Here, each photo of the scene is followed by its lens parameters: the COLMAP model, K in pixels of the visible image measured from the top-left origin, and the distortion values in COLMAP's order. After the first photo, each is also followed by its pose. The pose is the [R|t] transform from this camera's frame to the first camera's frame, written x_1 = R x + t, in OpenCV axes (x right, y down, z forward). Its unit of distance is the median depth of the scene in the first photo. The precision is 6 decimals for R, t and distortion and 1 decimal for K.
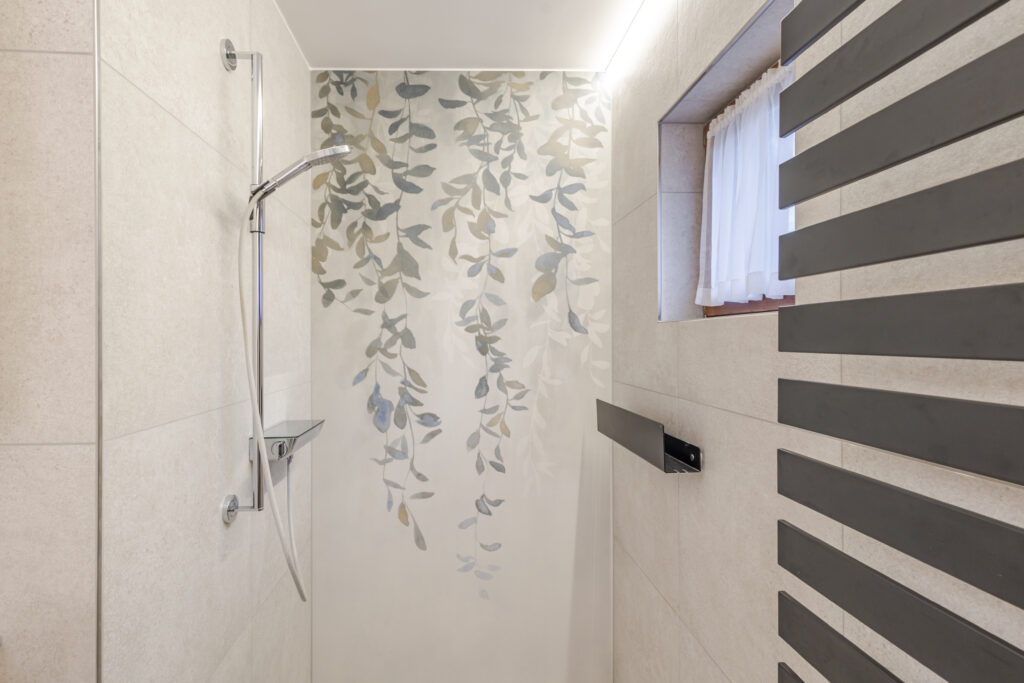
lens RADIAL K [[542.6, 0, 490.4], [0, 542.6, 341.9], [0, 0, 1]] dist [0.015482, -0.000357]
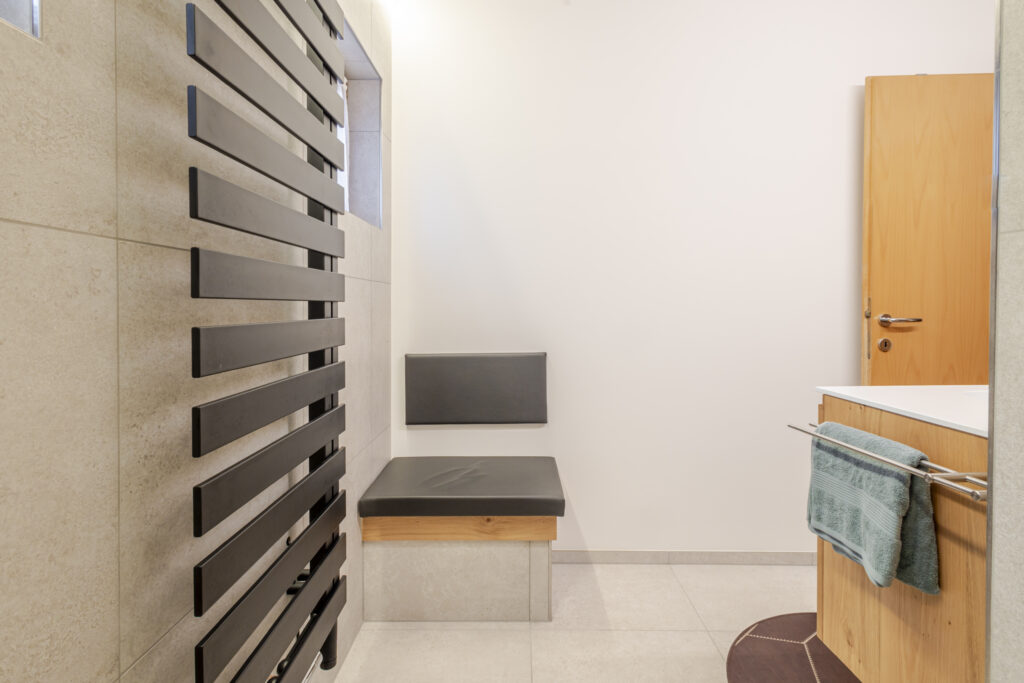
lens RADIAL K [[664.7, 0, 512.0], [0, 664.7, 341.5], [0, 0, 1]] dist [-0.000033, -0.000570]
pose [[-0.998052, -0.002820, 0.062325, -0.047487], [-0.001137, 0.999634, 0.027016, 0.314715], [-0.062378, 0.026893, -0.997690, 2.016589]]
